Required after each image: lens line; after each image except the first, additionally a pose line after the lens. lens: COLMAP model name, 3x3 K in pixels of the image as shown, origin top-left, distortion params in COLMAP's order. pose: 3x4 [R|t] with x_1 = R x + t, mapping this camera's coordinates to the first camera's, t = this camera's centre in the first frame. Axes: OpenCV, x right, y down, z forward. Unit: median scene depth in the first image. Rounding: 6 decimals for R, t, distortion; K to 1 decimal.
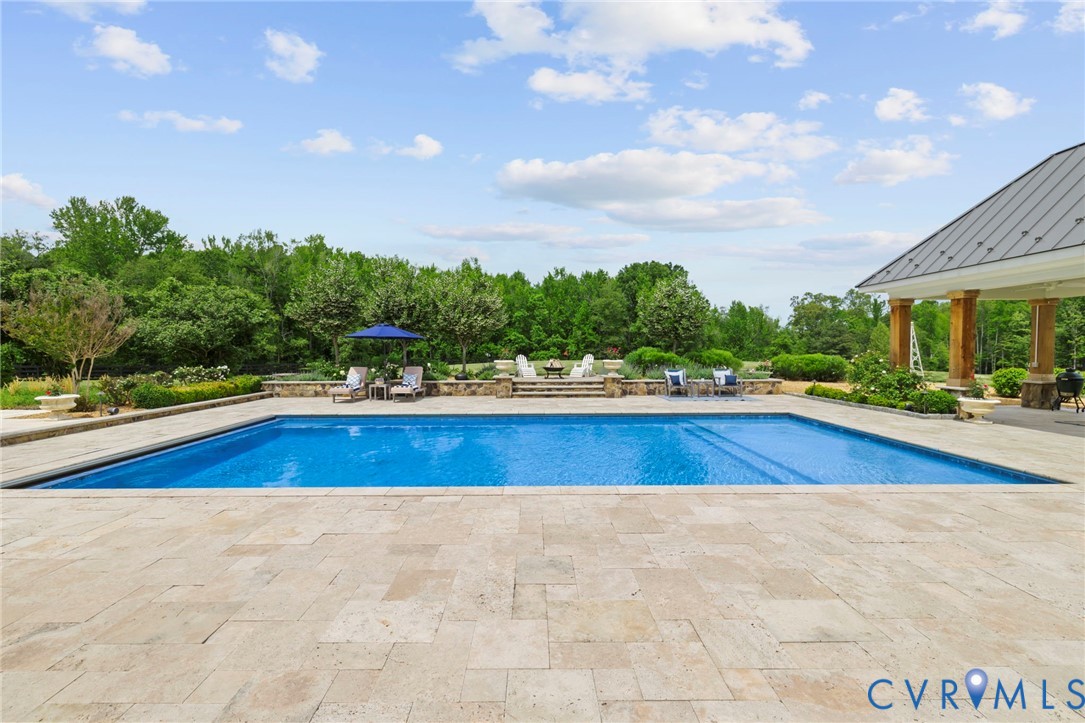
lens RADIAL K [[461.0, 0, 542.5], [0, 461.0, 361.5], [0, 0, 1]] dist [0.000691, 0.000012]
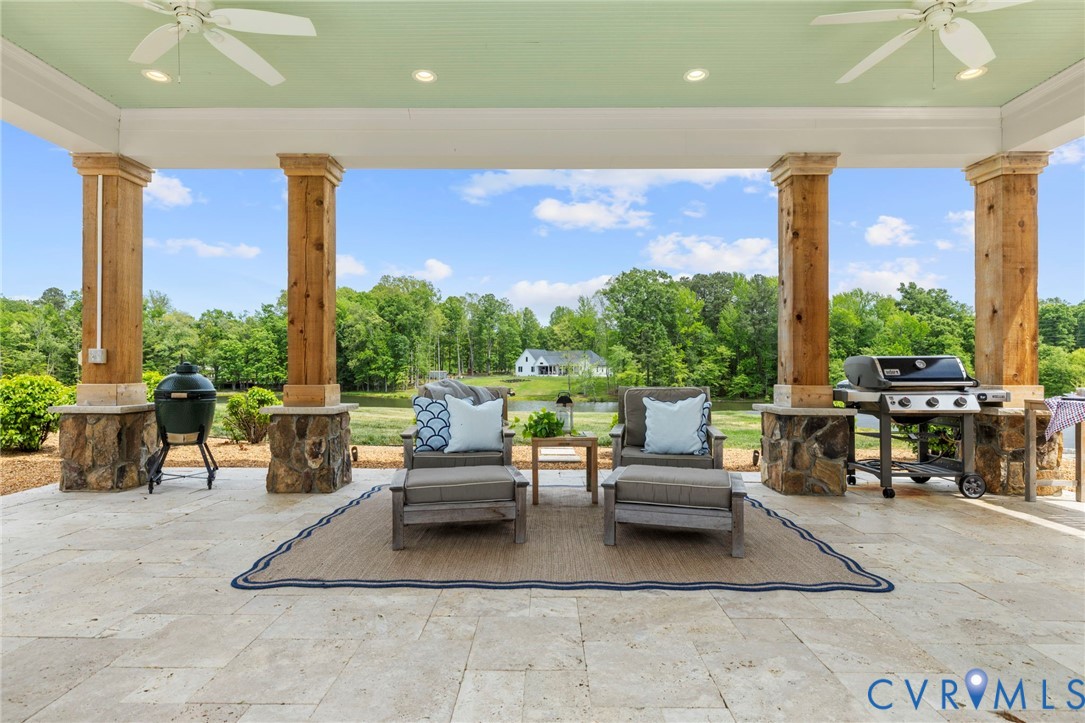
lens RADIAL K [[561.1, 0, 542.5], [0, 561.1, 361.5], [0, 0, 1]] dist [0.001184, 0.000969]
pose [[0.019768, 0.014033, 0.999706, 0.677875], [0.024013, 0.999606, -0.014506, 0.024526], [-0.999516, 0.024293, 0.019423, 0.679479]]
